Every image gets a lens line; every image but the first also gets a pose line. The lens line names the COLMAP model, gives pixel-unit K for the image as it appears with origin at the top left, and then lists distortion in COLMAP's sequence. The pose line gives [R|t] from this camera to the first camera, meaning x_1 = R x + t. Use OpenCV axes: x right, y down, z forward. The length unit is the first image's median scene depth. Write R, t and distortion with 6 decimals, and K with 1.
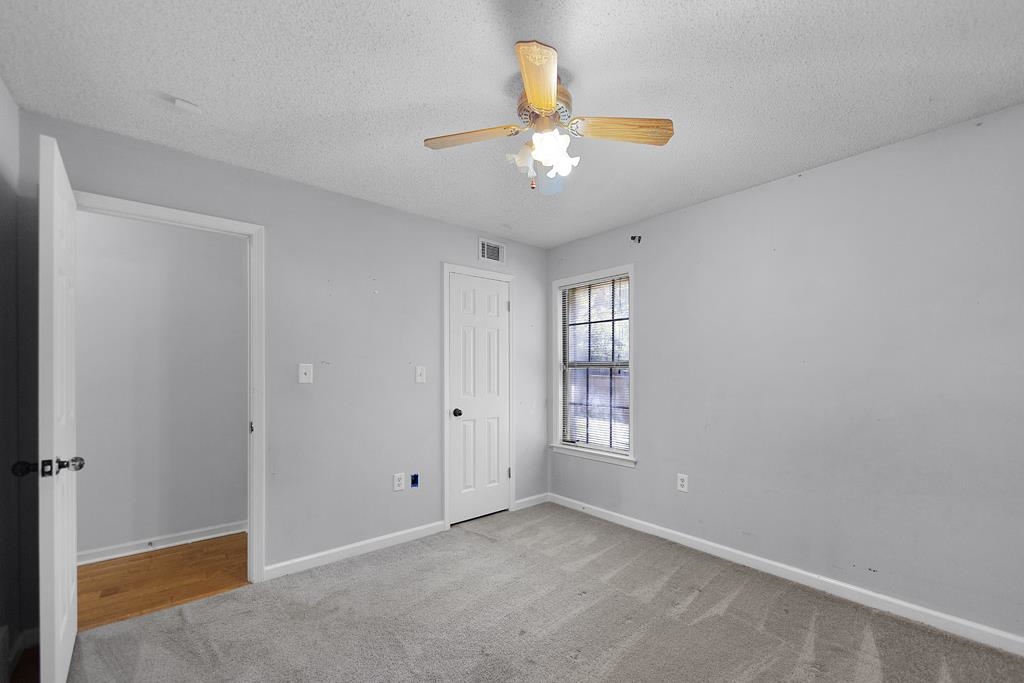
lens RADIAL K [[430.4, 0, 514.3], [0, 430.4, 374.4], [0, 0, 1]] dist [-0.000262, 0.000258]
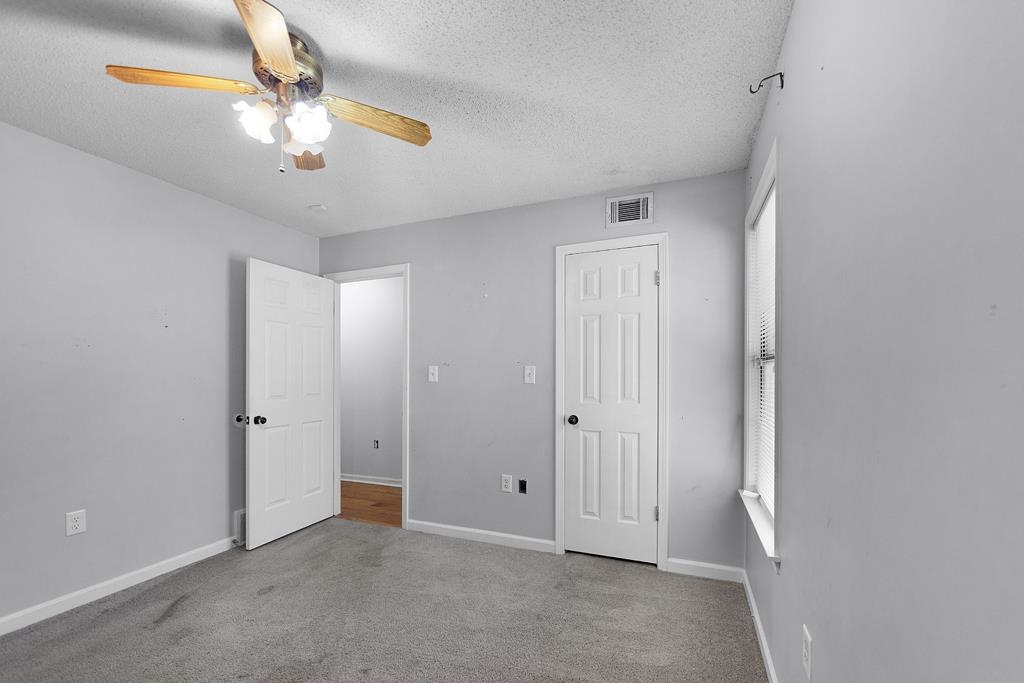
lens RADIAL K [[430.4, 0, 514.3], [0, 430.4, 374.4], [0, 0, 1]] dist [-0.000262, 0.000258]
pose [[0.445602, -0.001664, -0.895229, 0.578174], [0.000303, 0.999998, -0.001708, 0.001129], [0.895231, 0.000490, 0.445602, 0.532495]]
